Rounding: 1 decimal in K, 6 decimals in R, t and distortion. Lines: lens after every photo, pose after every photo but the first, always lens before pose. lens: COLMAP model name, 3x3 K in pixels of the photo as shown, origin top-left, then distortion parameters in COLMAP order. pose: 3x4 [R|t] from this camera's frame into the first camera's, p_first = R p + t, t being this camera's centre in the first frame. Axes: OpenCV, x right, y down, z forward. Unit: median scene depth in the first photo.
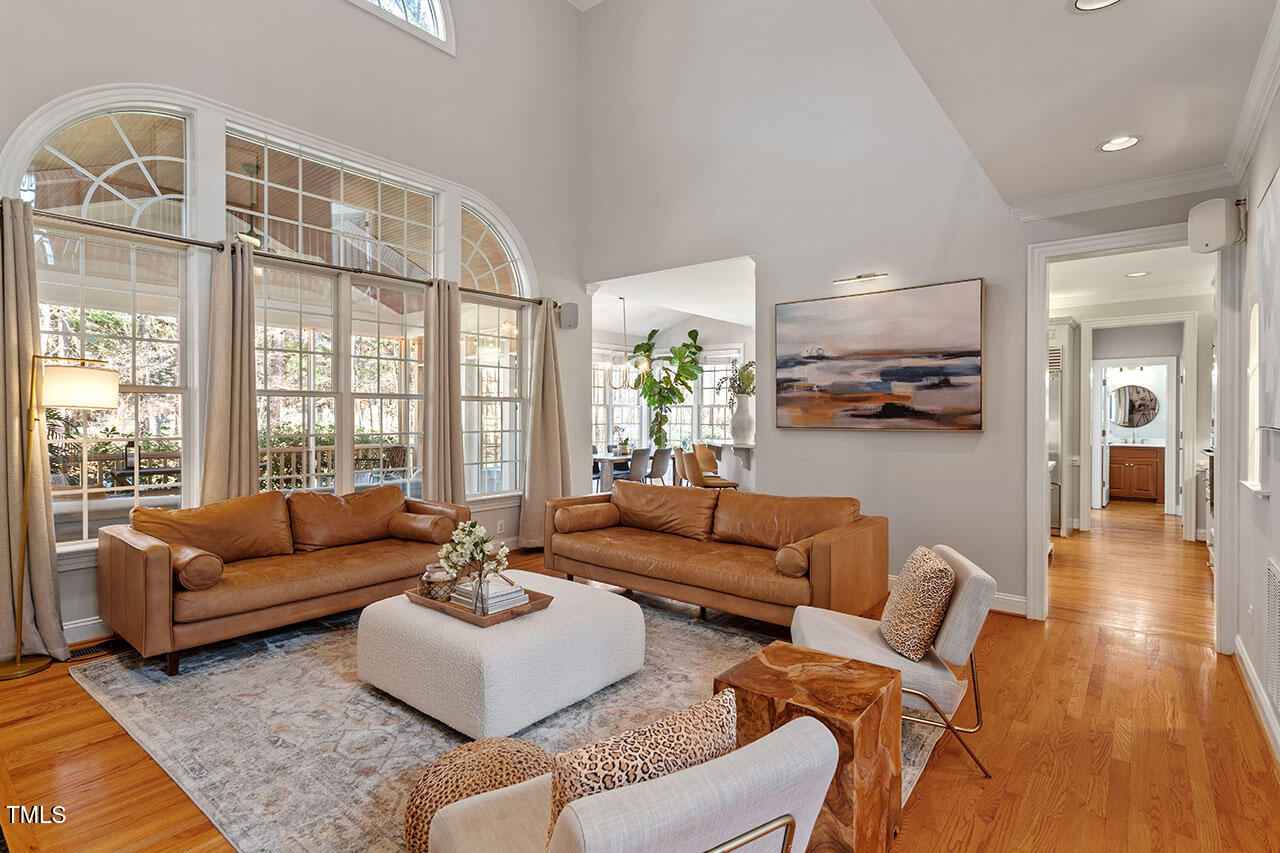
lens RADIAL K [[616.6, 0, 640.3], [0, 616.6, 422.5], [0, 0, 1]] dist [-0.003112, 0.001284]
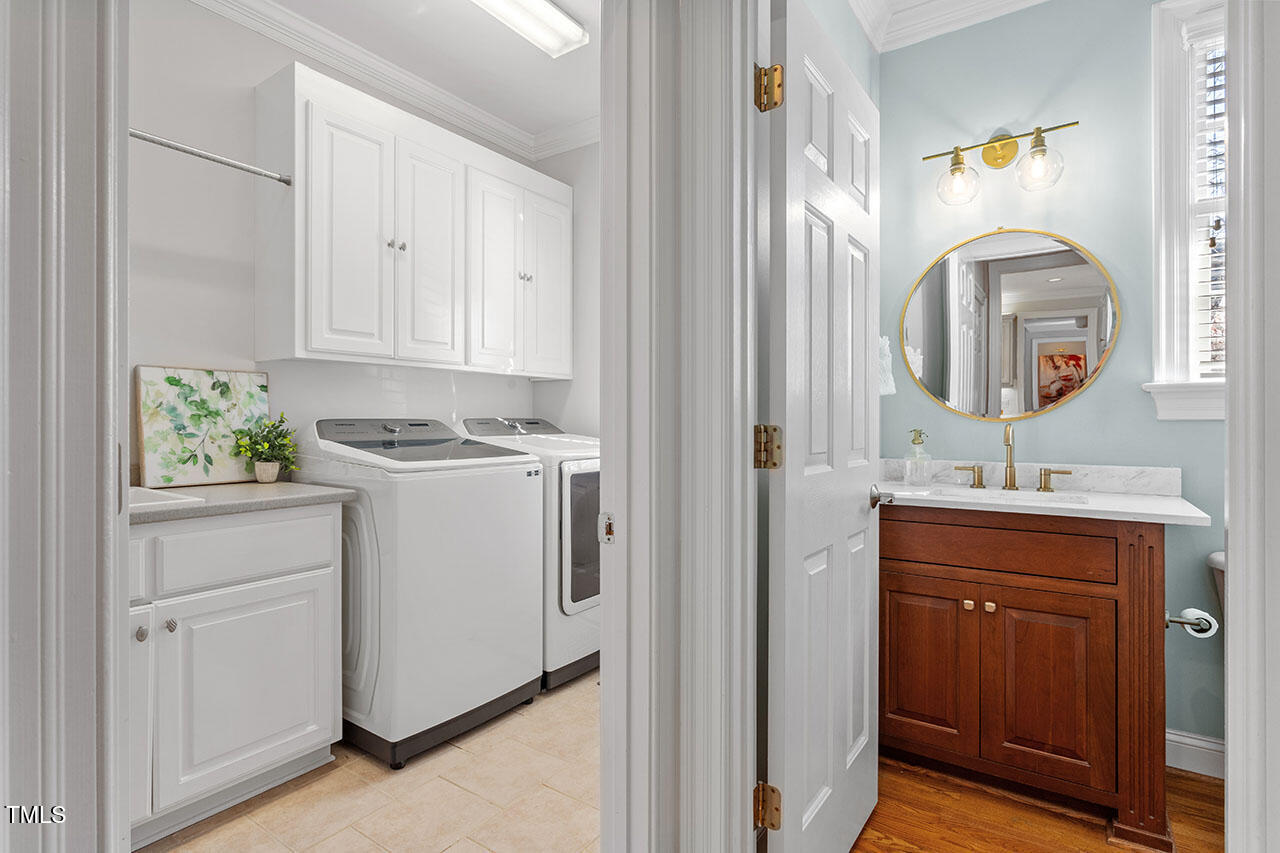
lens RADIAL K [[651.9, 0, 633.4], [0, 651.9, 418.4], [0, 0, 1]] dist [0.002824, 0.003052]
pose [[0.995121, 0.002168, 0.098638, 1.345516], [-0.000715, 0.999891, -0.014762, 0.026346], [-0.098659, 0.014620, 0.995014, 1.628041]]
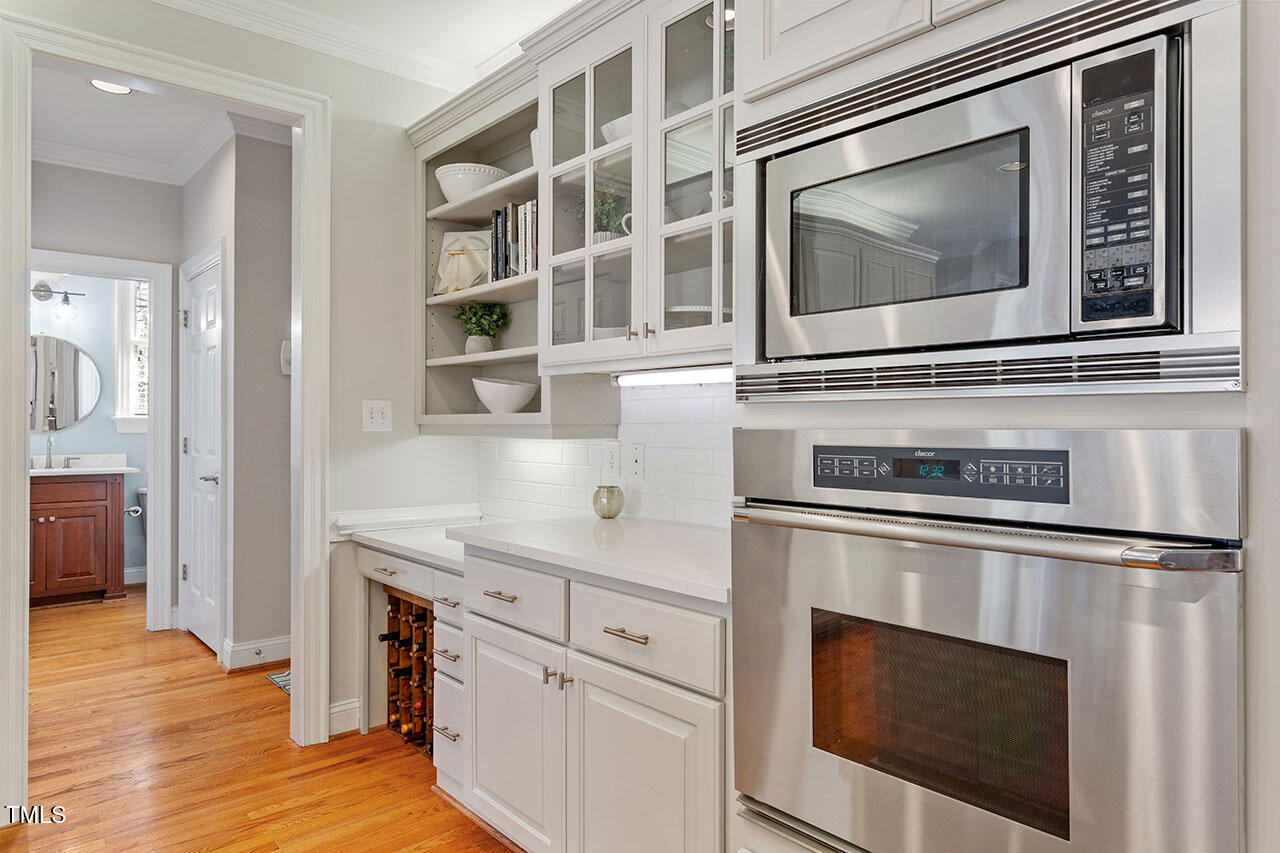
lens RADIAL K [[779.3, 0, 644.2], [0, 779.3, 424.7], [0, 0, 1]] dist [-0.009098, -0.003418]
pose [[0.144038, -0.001622, 0.989571, 0.659796], [0.004865, 0.999988, 0.000931, 0.010421], [-0.989560, 0.004680, 0.144045, 1.043198]]
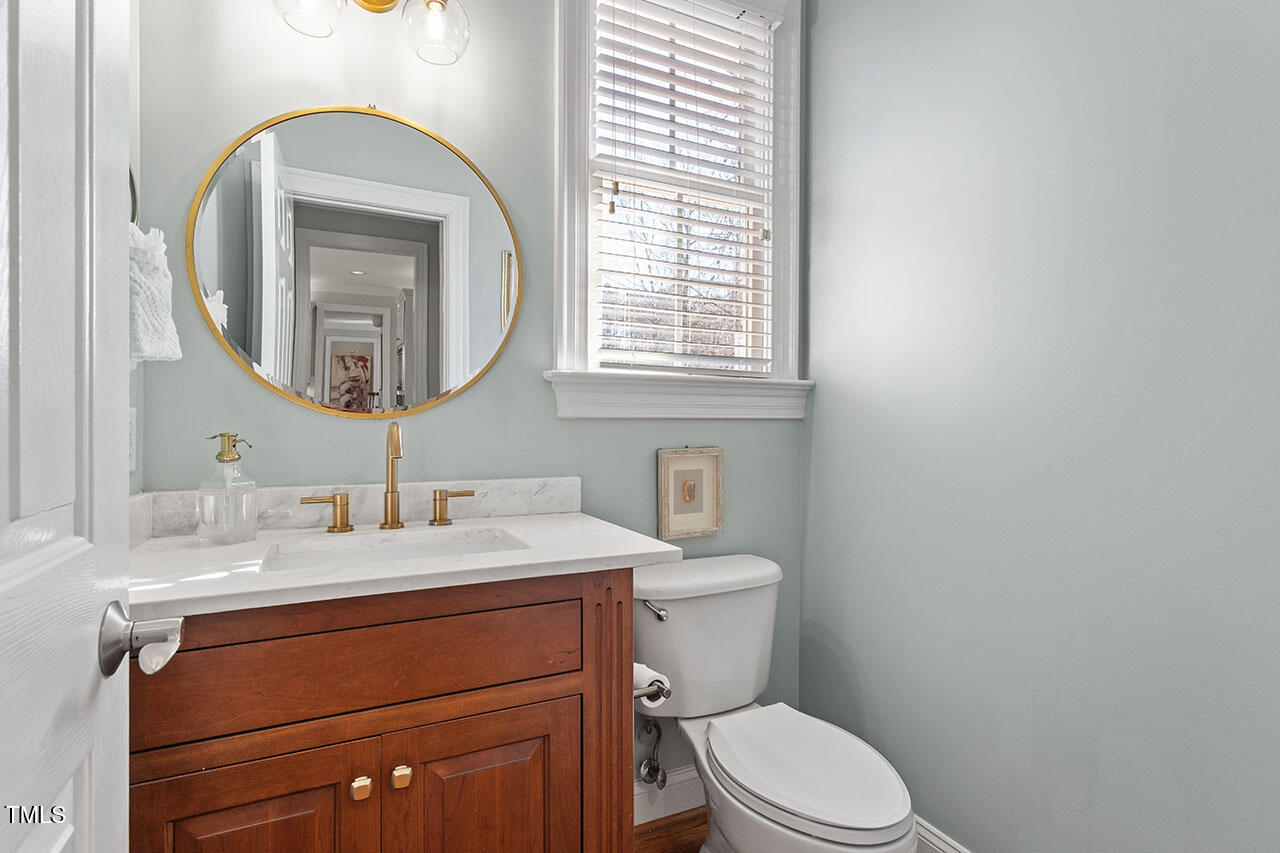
lens RADIAL K [[616.6, 0, 638.7], [0, 616.6, 430.0], [0, 0, 1]] dist [-0.003112, 0.001284]
pose [[0.414352, -0.009734, 0.910065, 1.461044], [0.006460, 0.999949, 0.007754, 0.024825], [-0.910094, 0.002666, 0.414393, 1.864221]]
